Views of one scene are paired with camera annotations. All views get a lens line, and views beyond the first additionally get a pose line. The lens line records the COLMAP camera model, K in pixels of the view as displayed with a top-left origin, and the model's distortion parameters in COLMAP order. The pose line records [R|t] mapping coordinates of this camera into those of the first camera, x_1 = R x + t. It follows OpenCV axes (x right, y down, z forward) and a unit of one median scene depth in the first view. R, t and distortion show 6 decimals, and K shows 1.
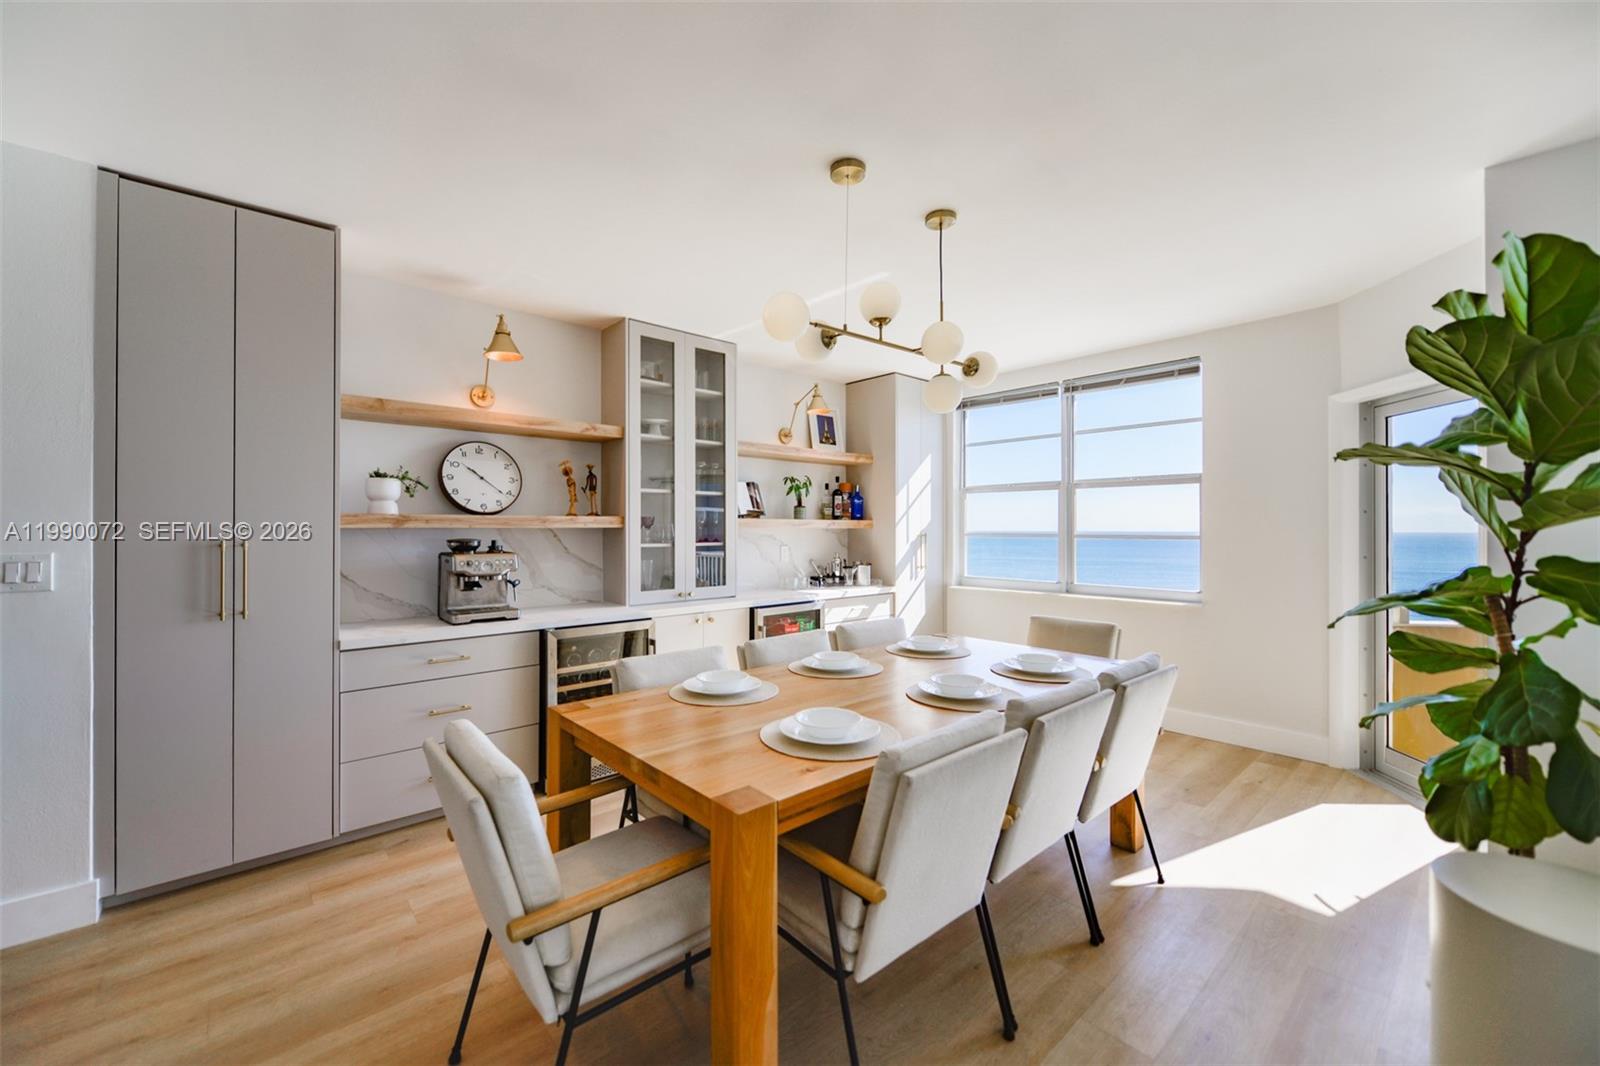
lens RADIAL K [[631.3, 0, 790.1], [0, 631.3, 525.5], [0, 0, 1]] dist [0.008090, -0.006516]
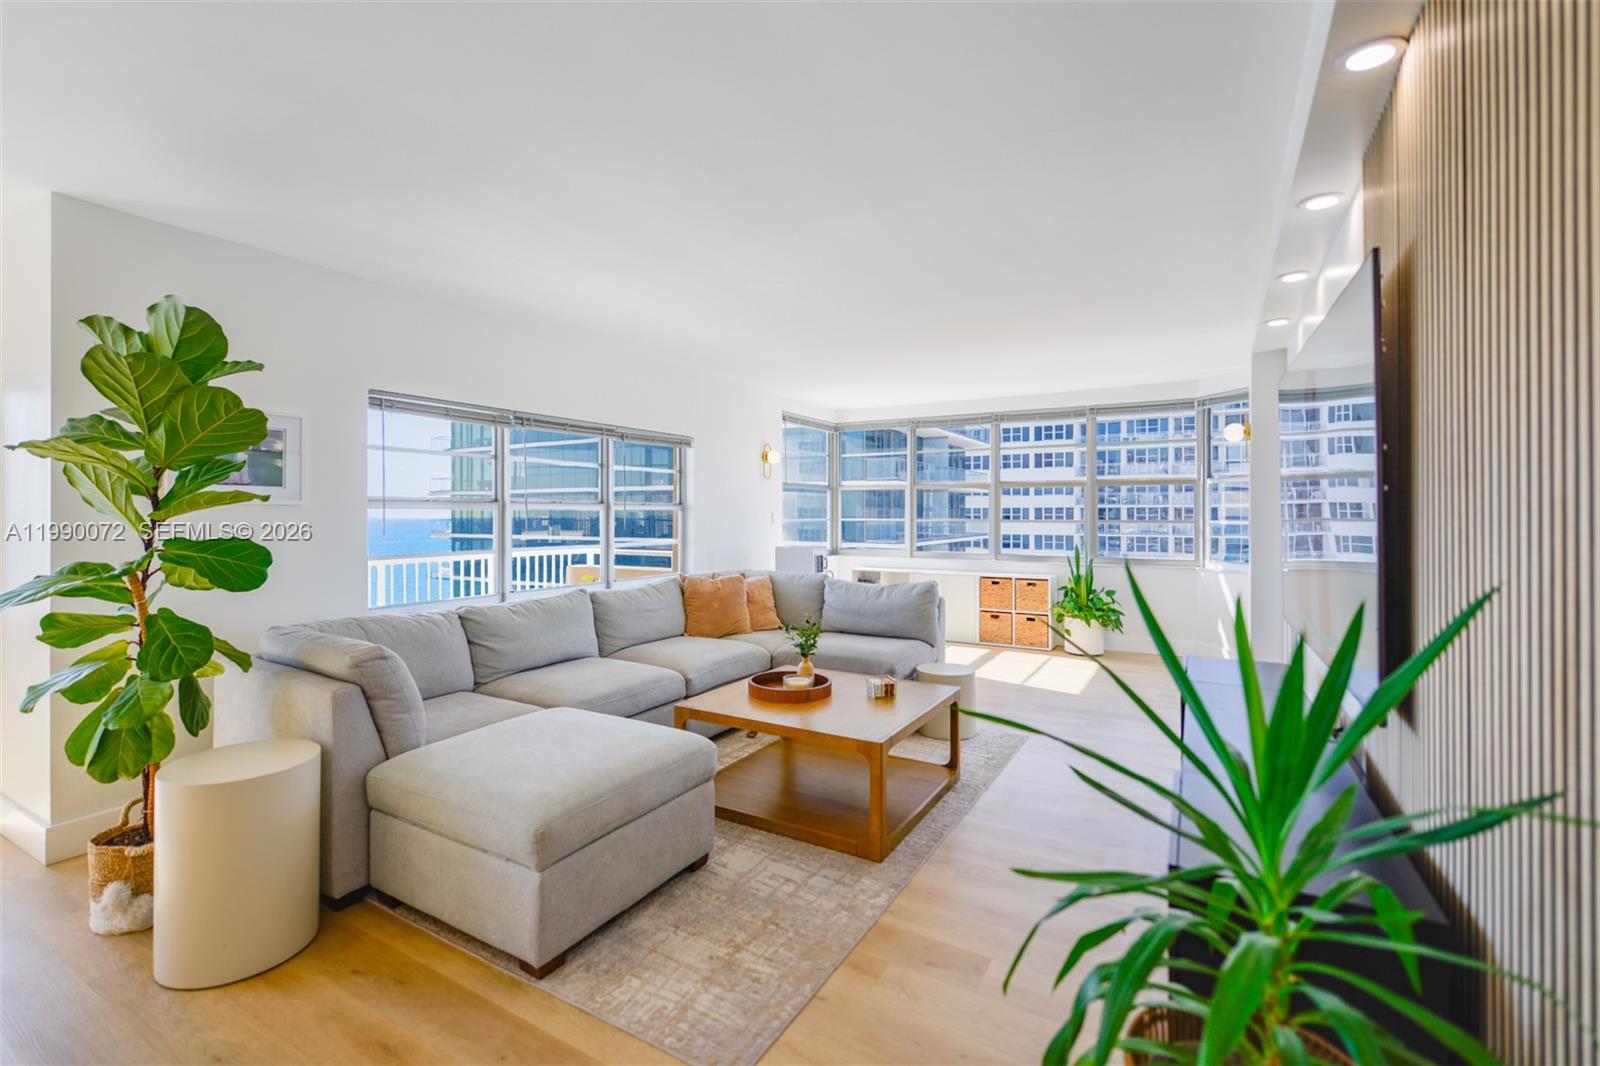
lens RADIAL K [[708.6, 0, 774.9], [0, 708.6, 513.9], [0, 0, 1]] dist [0.001381, 0.000118]
pose [[-0.299452, 0.000229, 0.954111, -0.255060], [-0.003738, 0.999992, -0.001413, -0.002018], [-0.954104, -0.003990, -0.299449, 0.086382]]
